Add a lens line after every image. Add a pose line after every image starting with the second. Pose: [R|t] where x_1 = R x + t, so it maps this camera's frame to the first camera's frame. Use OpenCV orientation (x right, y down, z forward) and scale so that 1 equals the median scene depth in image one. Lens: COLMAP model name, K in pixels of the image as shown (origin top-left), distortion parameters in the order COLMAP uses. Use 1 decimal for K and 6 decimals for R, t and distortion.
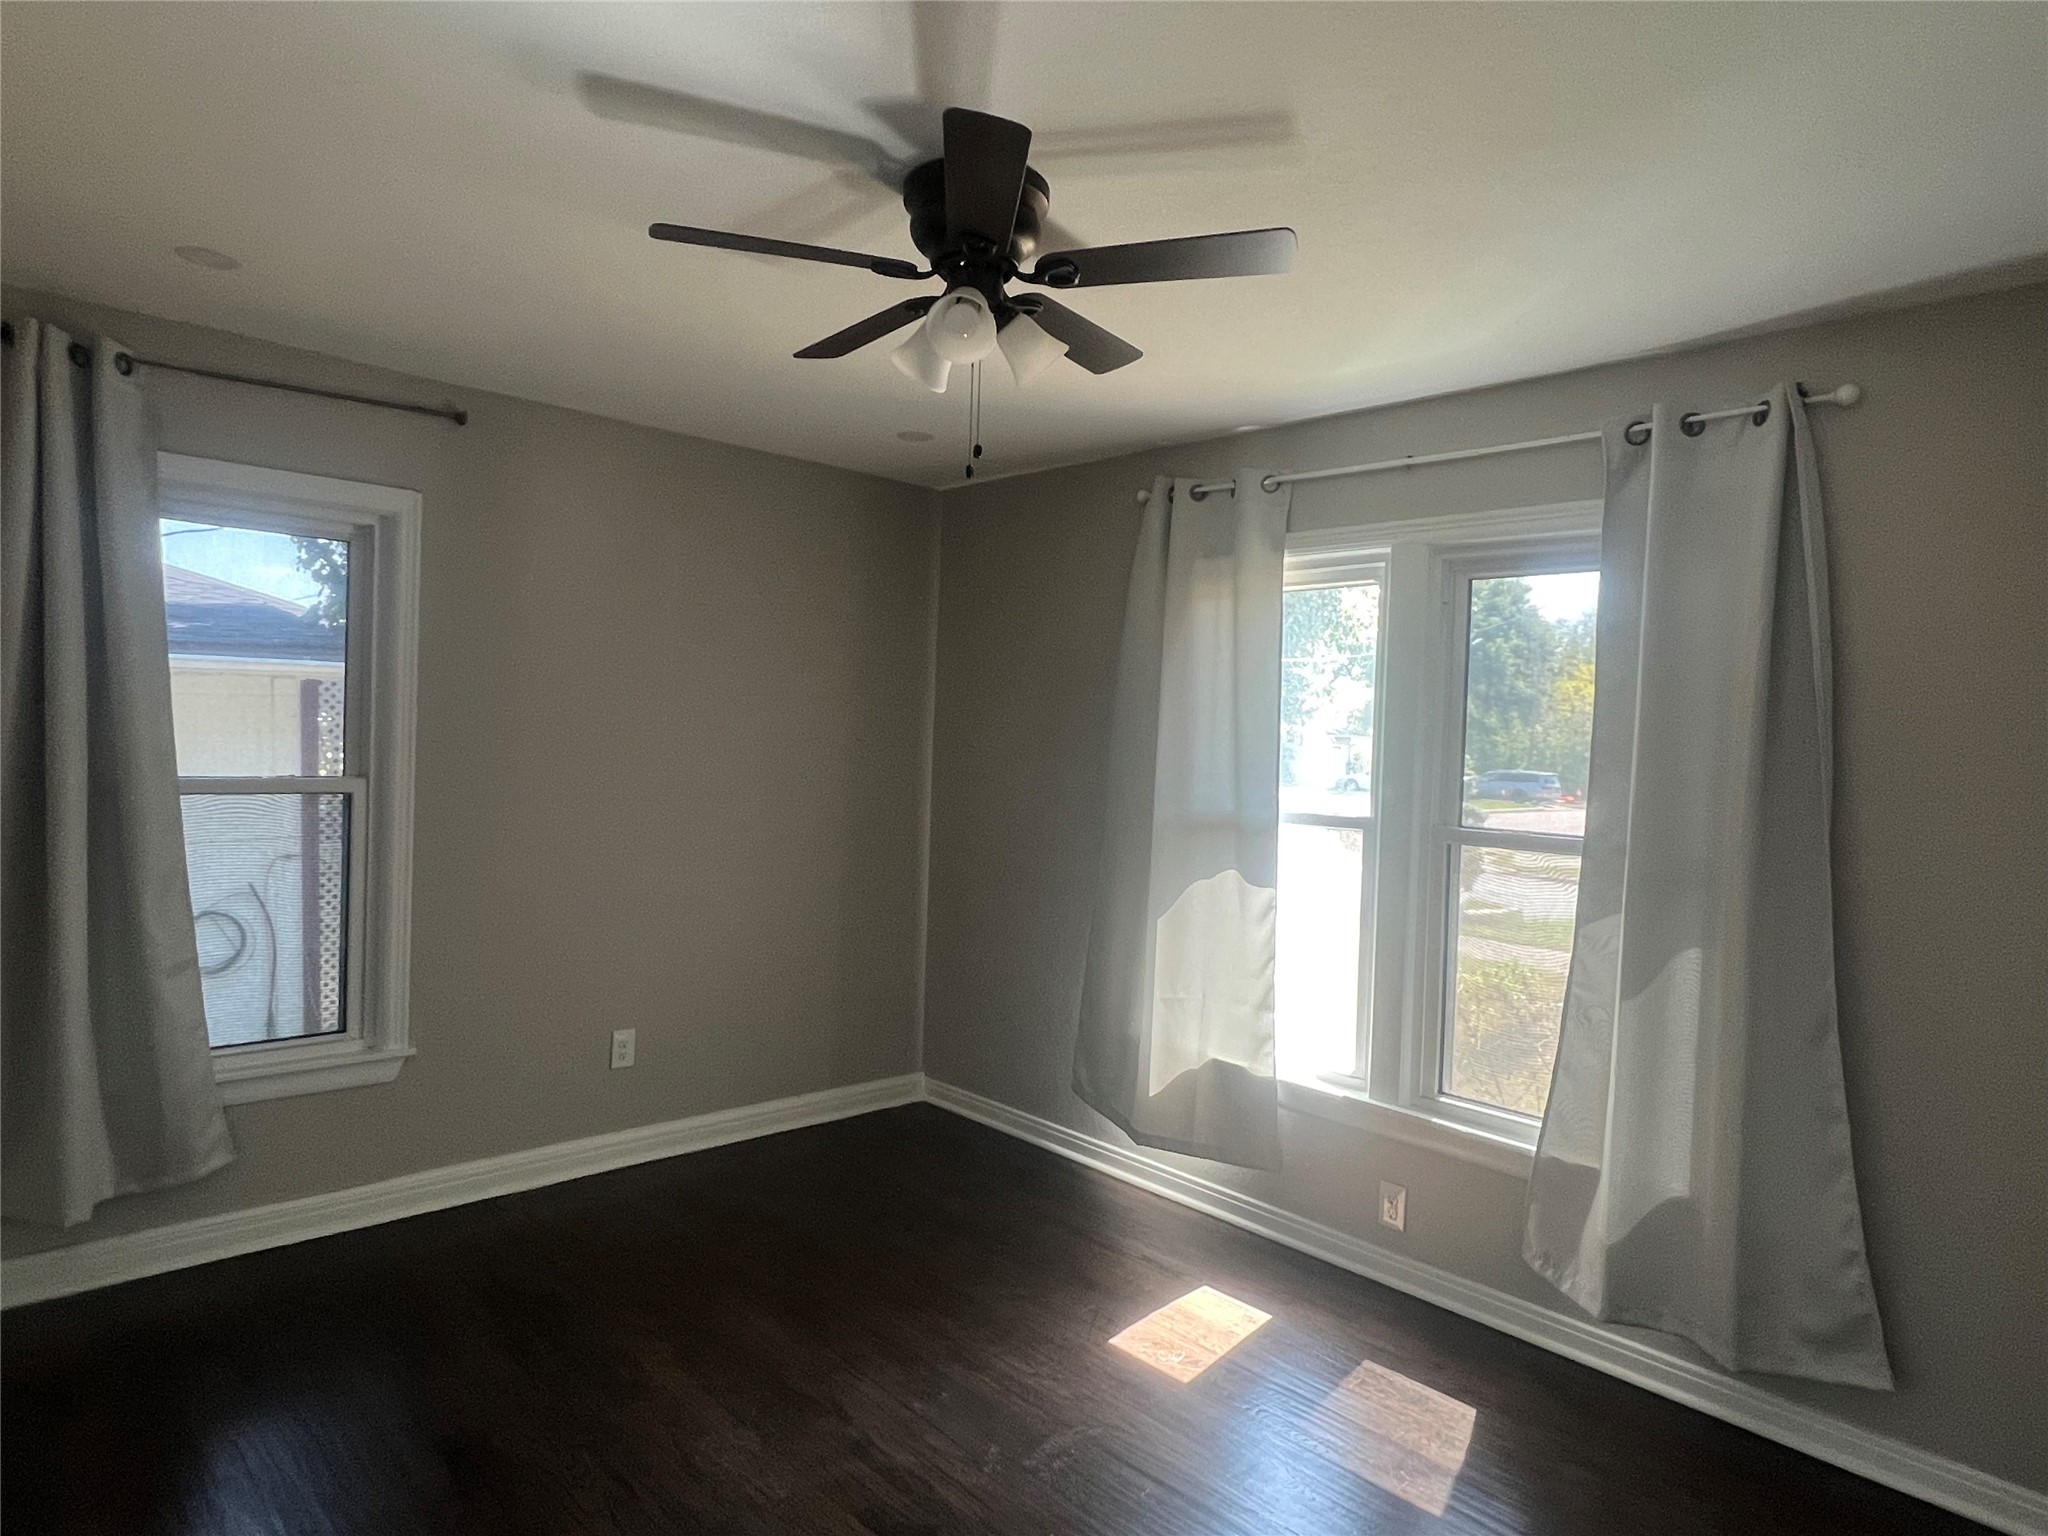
lens RADIAL K [[1165.7, 0, 1030.1], [0, 1165.7, 778.9], [0, 0, 1]] dist [-0.003677, -0.000541]
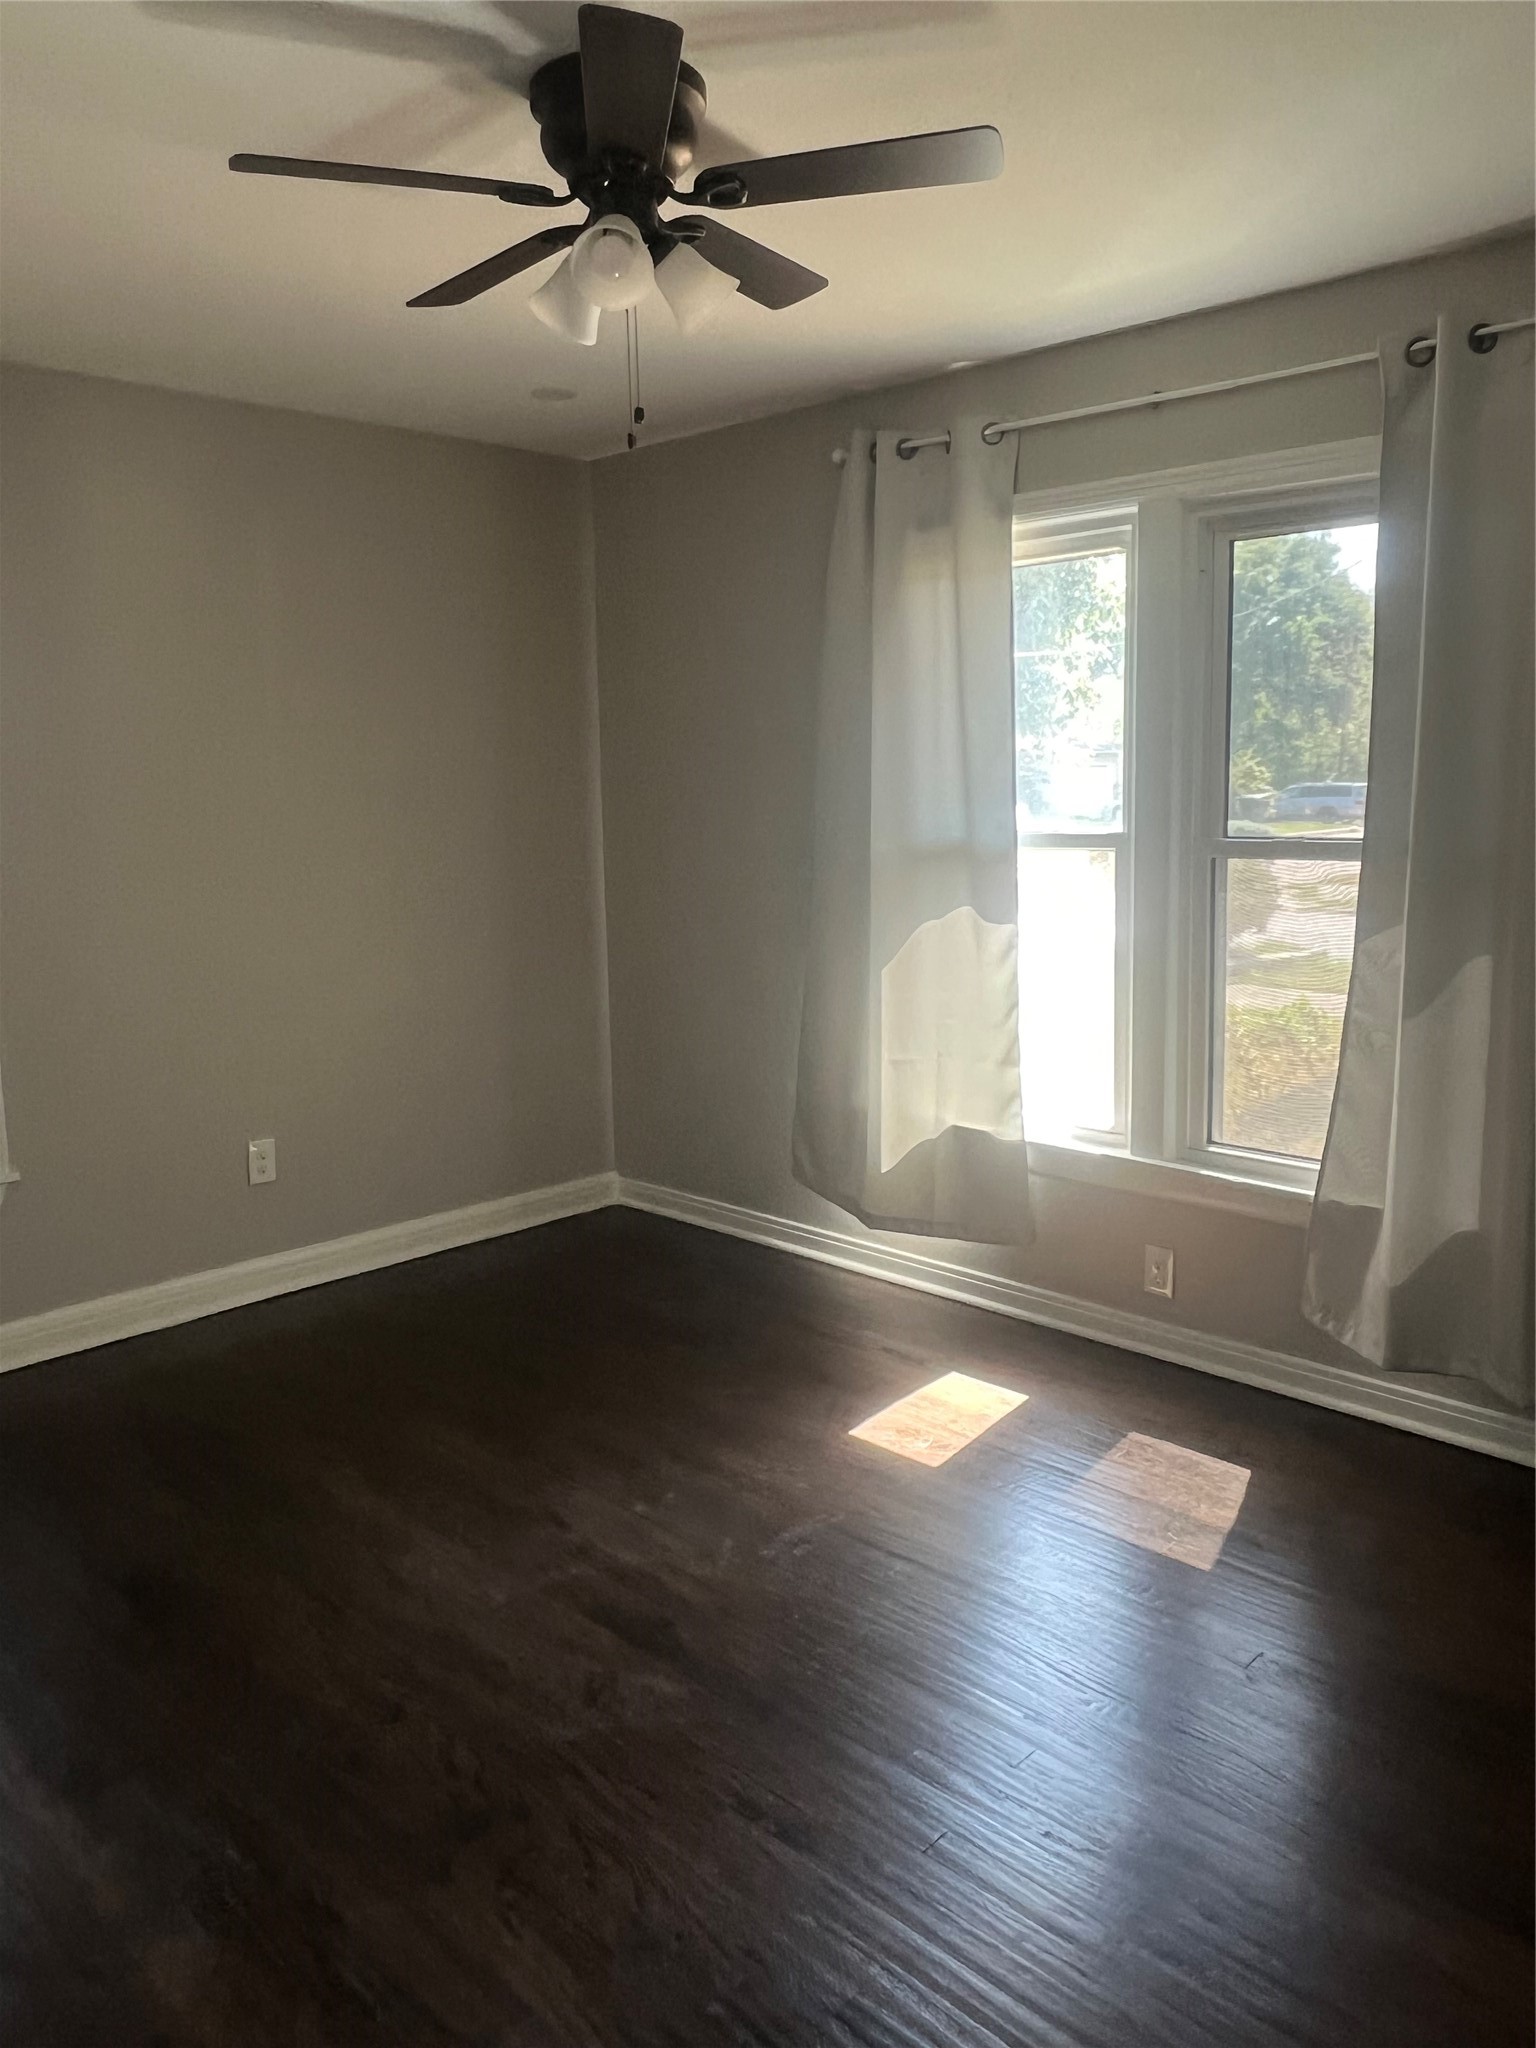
lens RADIAL K [[1498.5, 0, 763.9], [0, 1498.5, 1010.5], [0, 0, 1]] dist [0.000890, -0.013892]
pose [[0.997895, -0.060045, 0.024502, -0.006023], [0.056773, 0.991454, 0.117458, 0.020782], [-0.031345, -0.115819, 0.992776, -0.111283]]
